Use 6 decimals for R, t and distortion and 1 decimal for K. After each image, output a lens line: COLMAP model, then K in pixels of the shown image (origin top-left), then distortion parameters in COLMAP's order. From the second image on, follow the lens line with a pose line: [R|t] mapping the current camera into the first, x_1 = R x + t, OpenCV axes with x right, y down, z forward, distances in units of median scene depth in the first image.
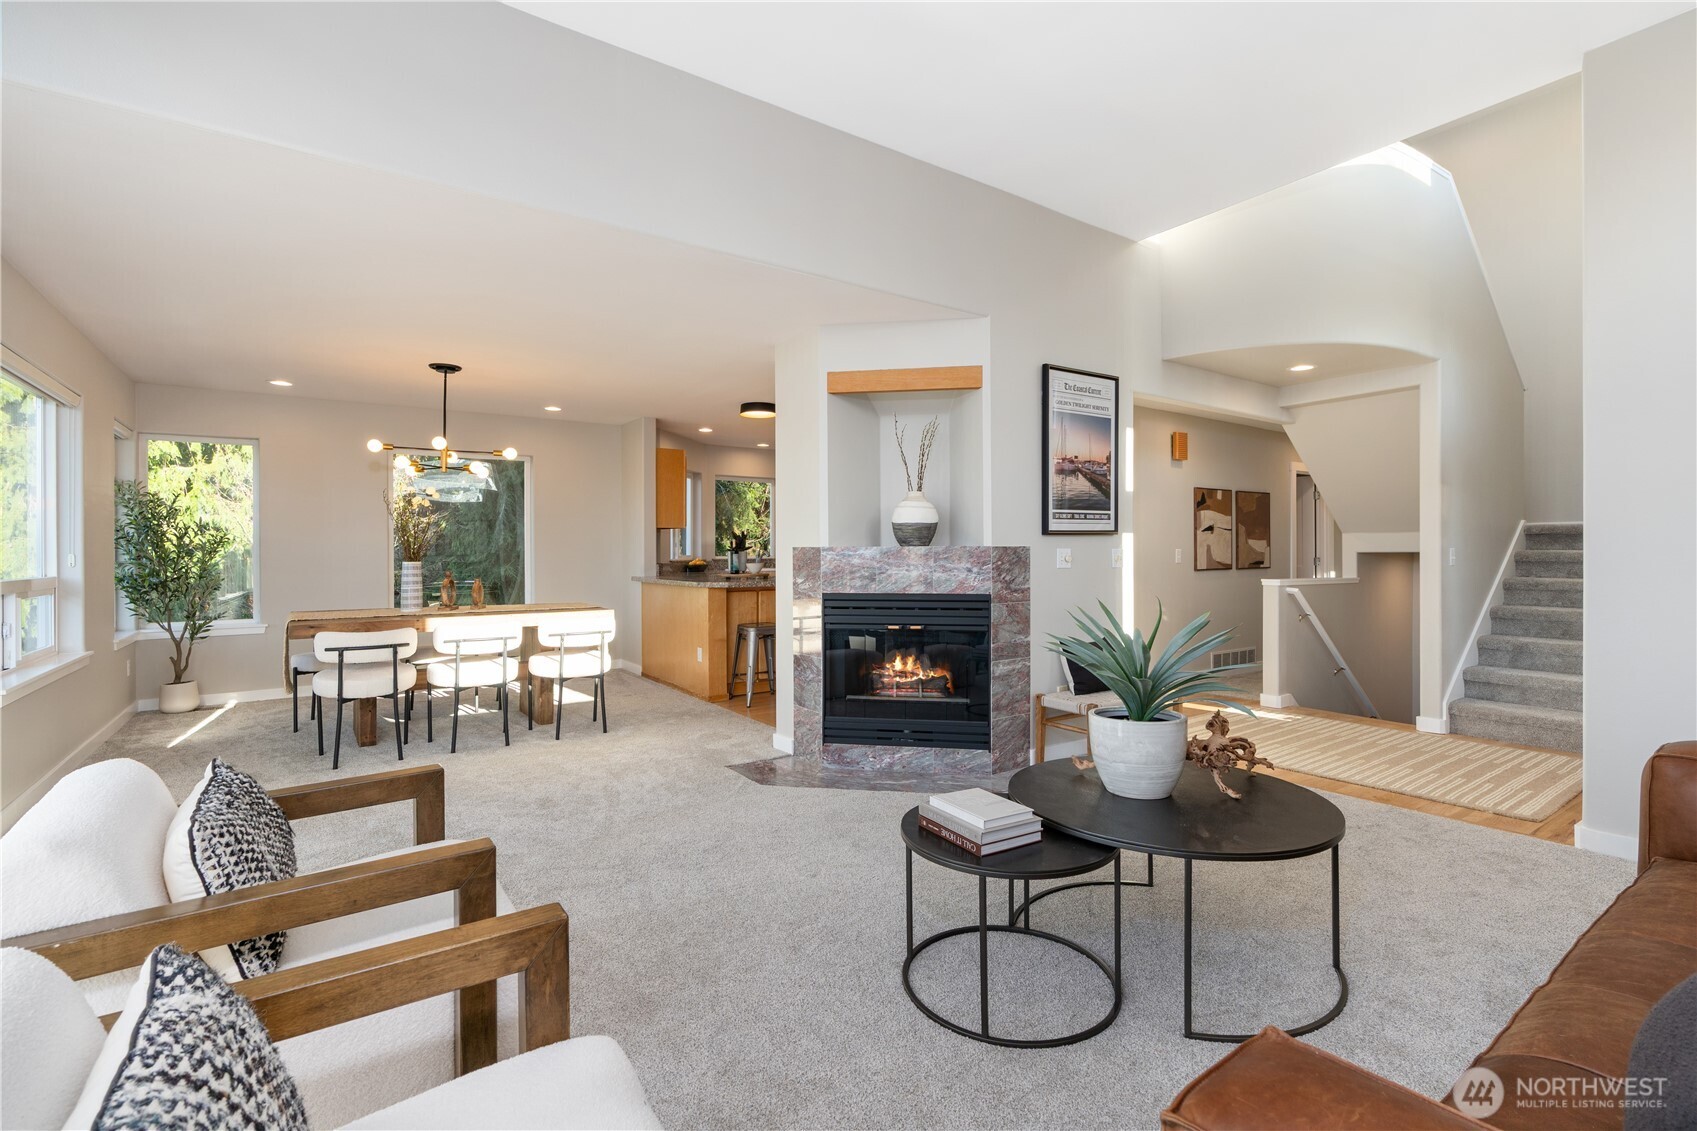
lens RADIAL K [[774.2, 0, 850.7], [0, 774.2, 551.7], [0, 0, 1]] dist [-0.004962, 0.001581]
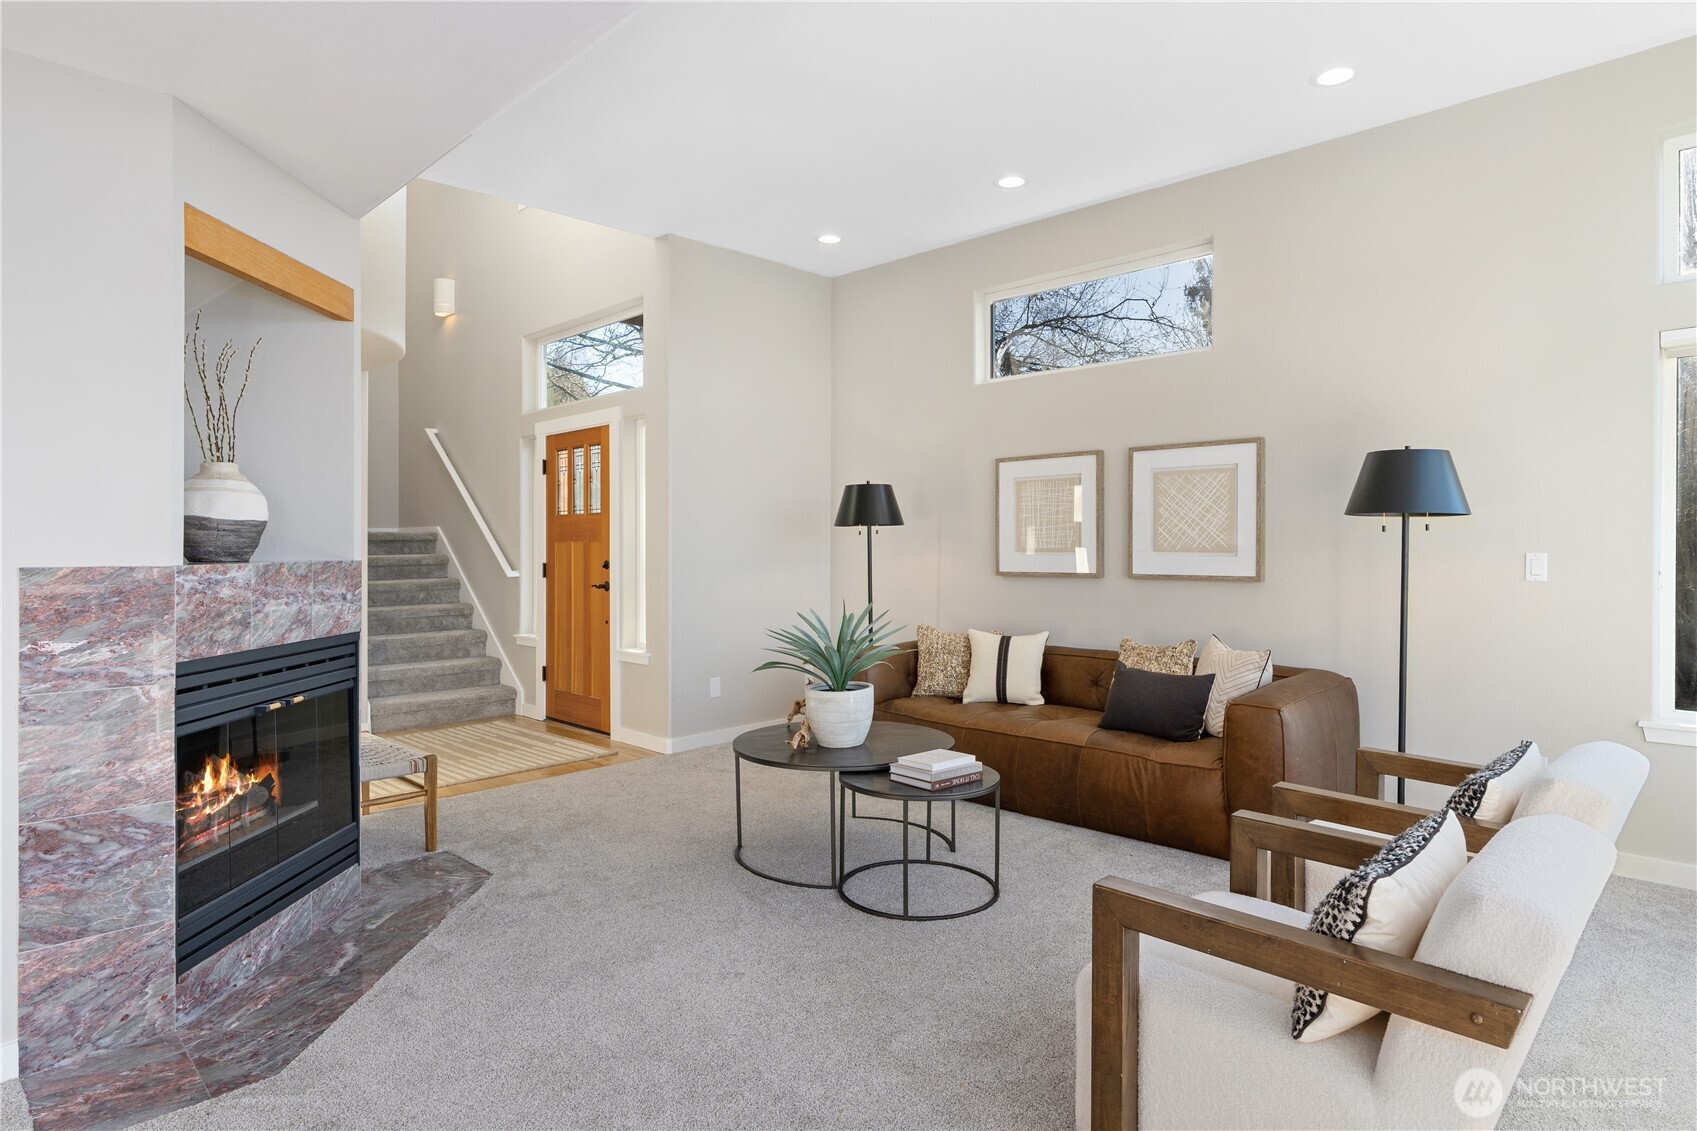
lens RADIAL K [[943.6, 0, 848.0], [0, 943.6, 553.6], [0, 0, 1]] dist [0.001645, 0.001044]
pose [[-0.171056, -0.006886, 0.985237, -0.595091], [0.003112, 0.999967, 0.007529, -0.014706], [-0.985256, 0.004354, -0.171029, 0.607977]]
